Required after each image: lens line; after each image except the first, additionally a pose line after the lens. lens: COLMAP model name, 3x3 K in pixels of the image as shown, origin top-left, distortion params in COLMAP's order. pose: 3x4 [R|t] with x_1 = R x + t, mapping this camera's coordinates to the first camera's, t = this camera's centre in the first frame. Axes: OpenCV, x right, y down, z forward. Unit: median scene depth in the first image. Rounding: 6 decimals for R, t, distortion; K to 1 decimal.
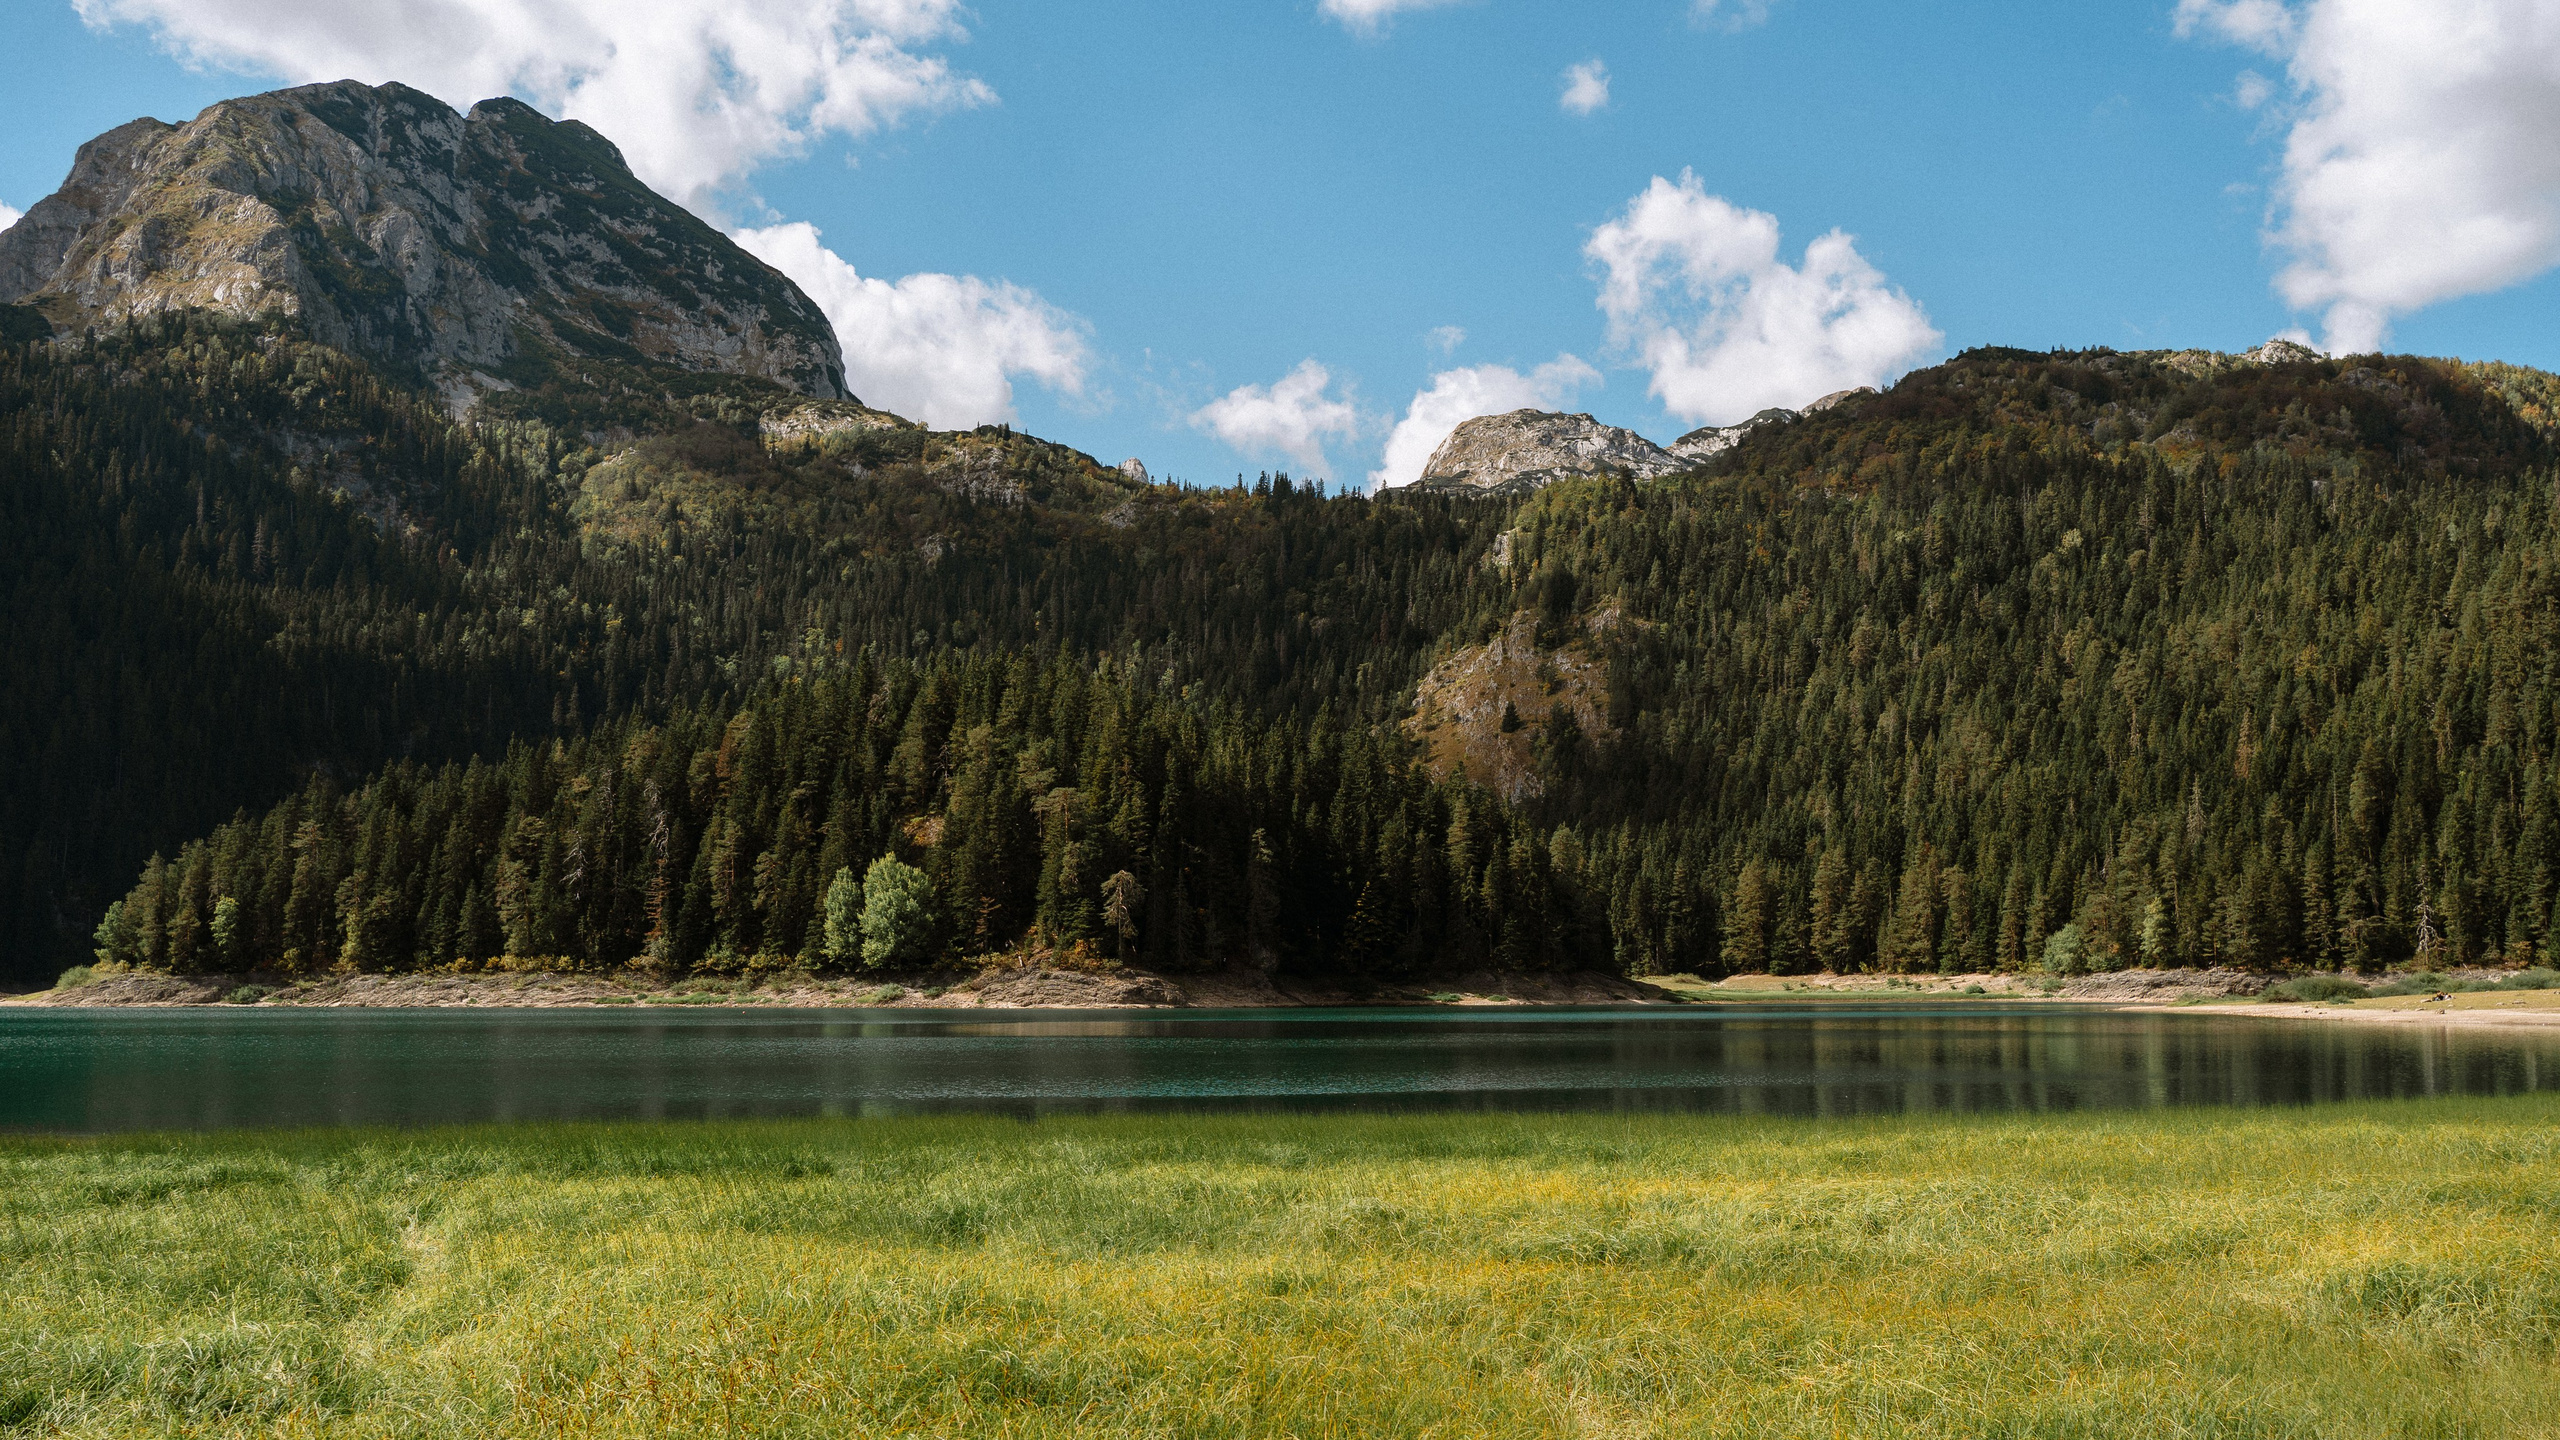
lens RADIAL K [[2649.0, 0, 1313.3], [0, 2649.0, 815.8], [0, 0, 1]] dist [0.008210, 0.000000]
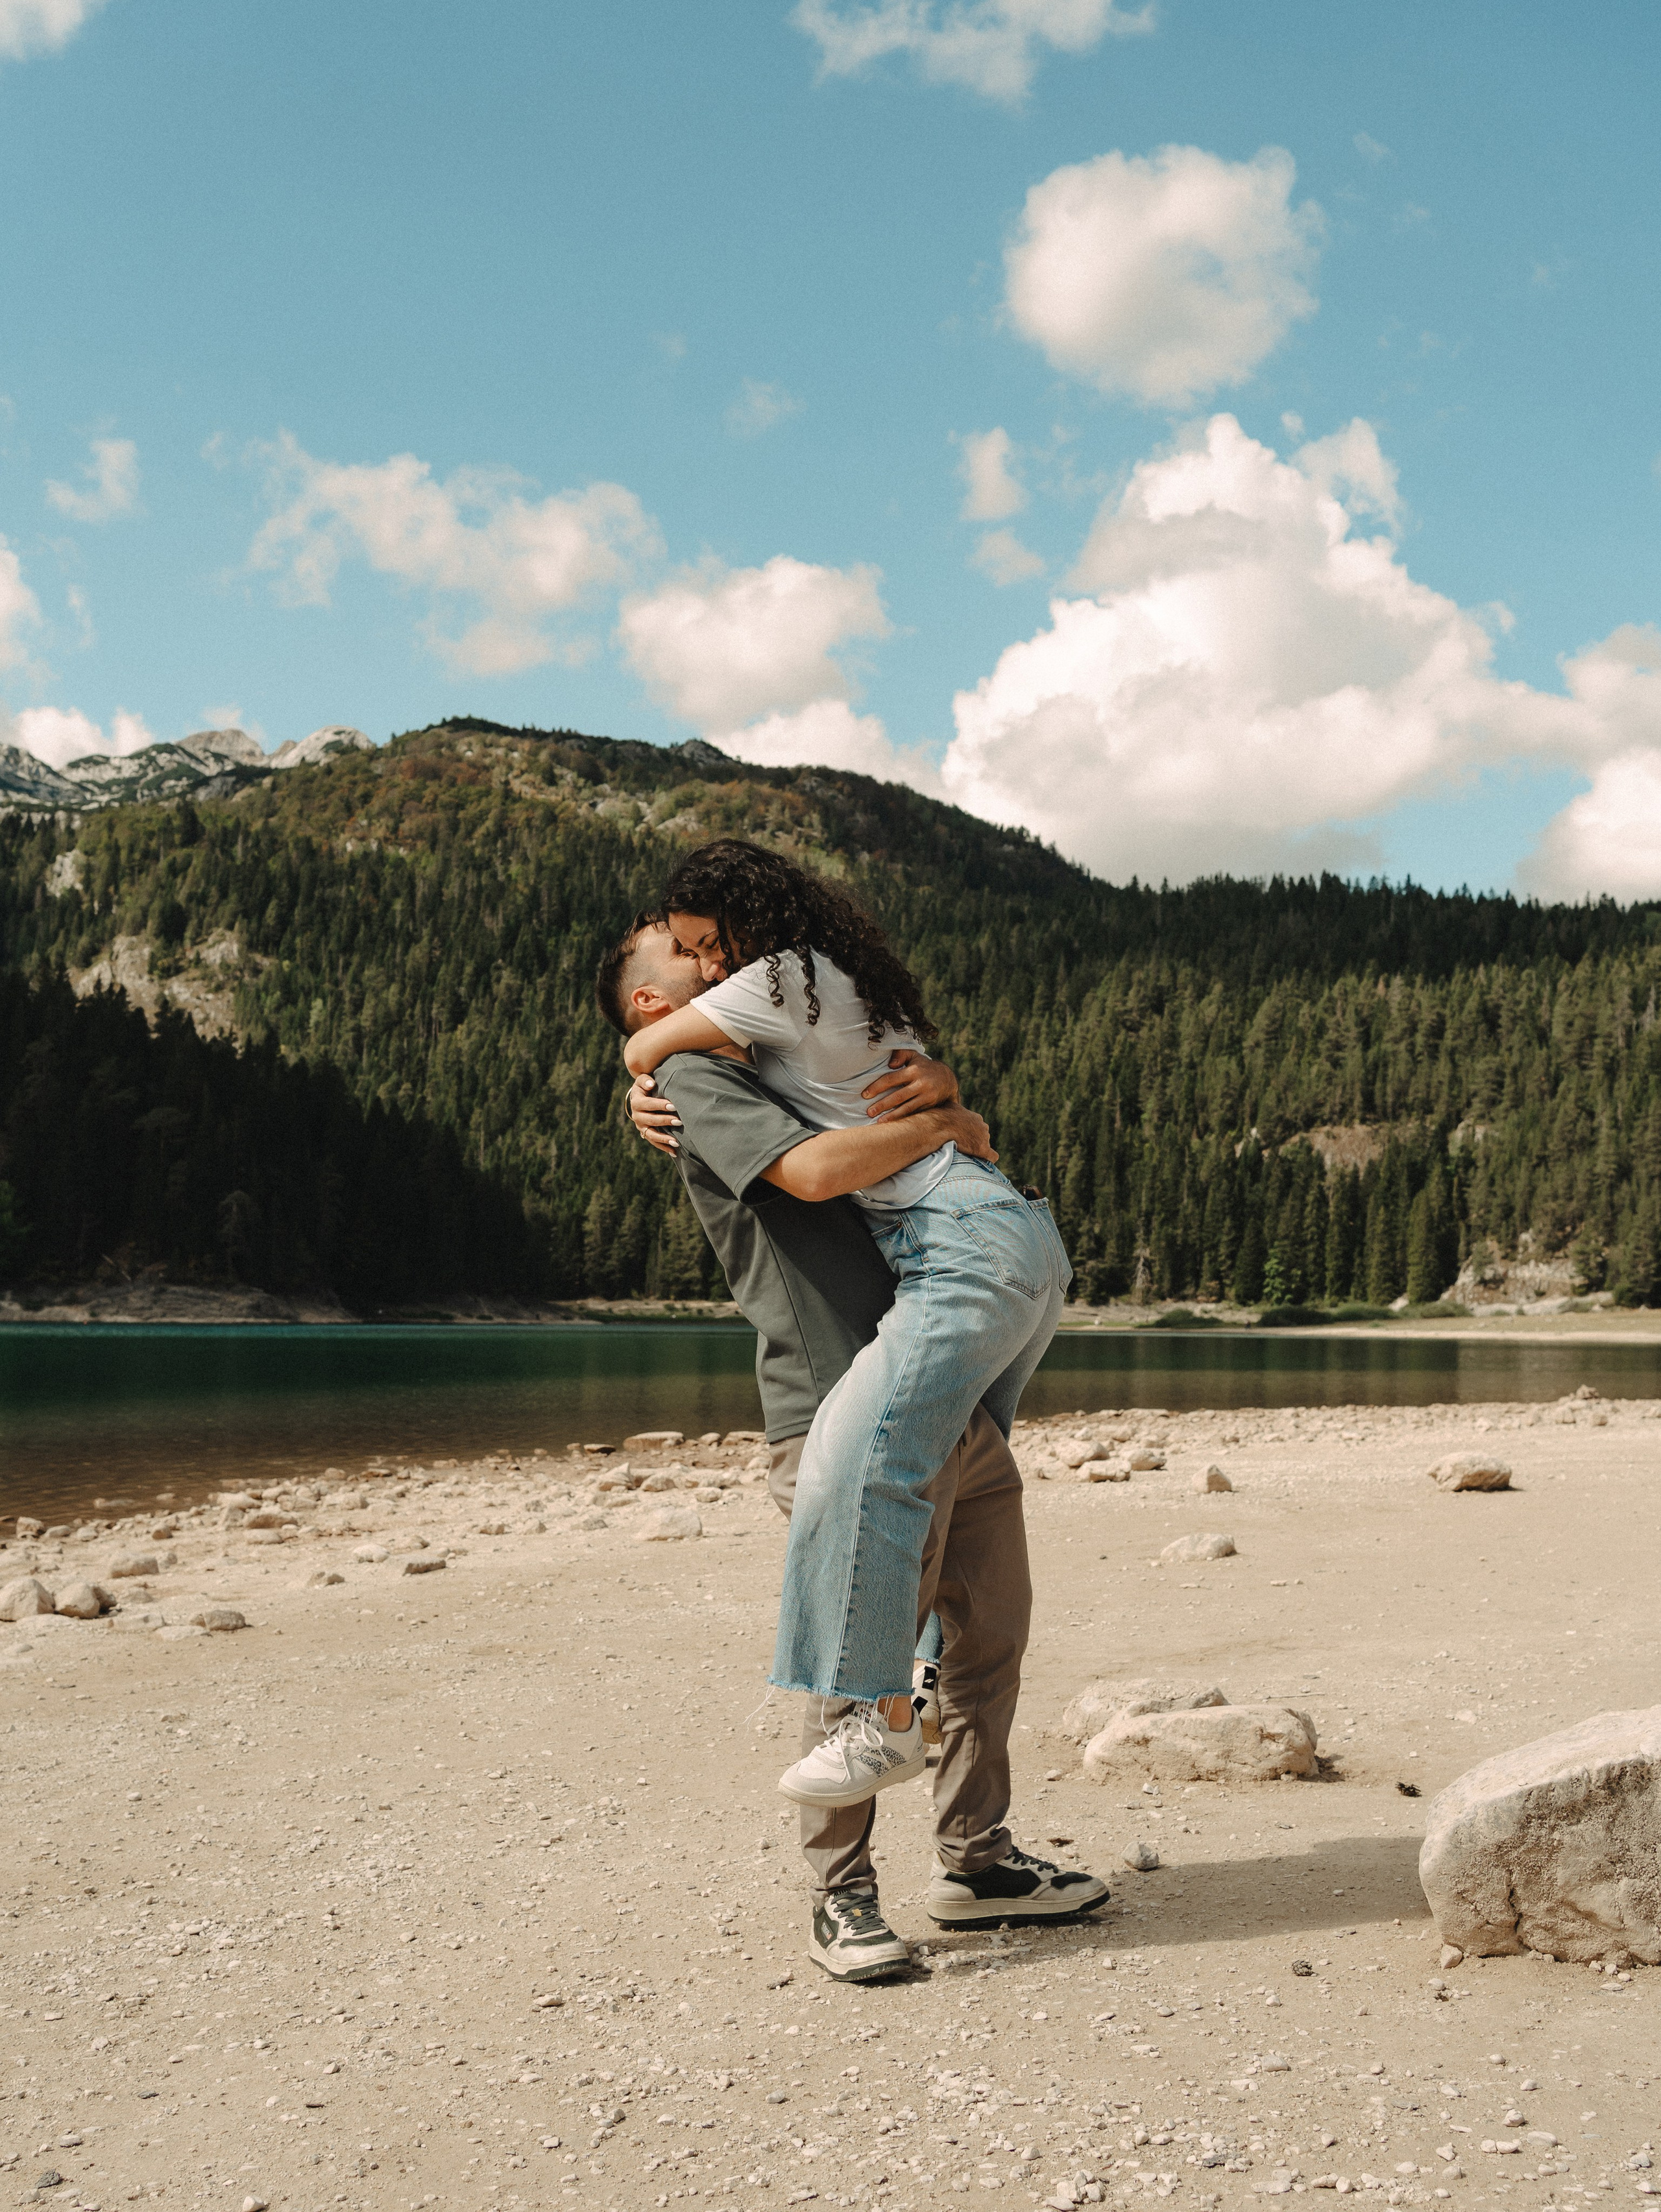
lens RADIAL K [[2611.2, 0, 844.3], [0, 2611.2, 1124.1], [0, 0, 1]] dist [-0.006780, 0.000000]
pose [[0.888845, 0.044227, 0.456068, -0.223161], [-0.039679, 0.999021, -0.019550, 0.003849], [-0.456486, -0.000720, 0.889730, -0.013759]]
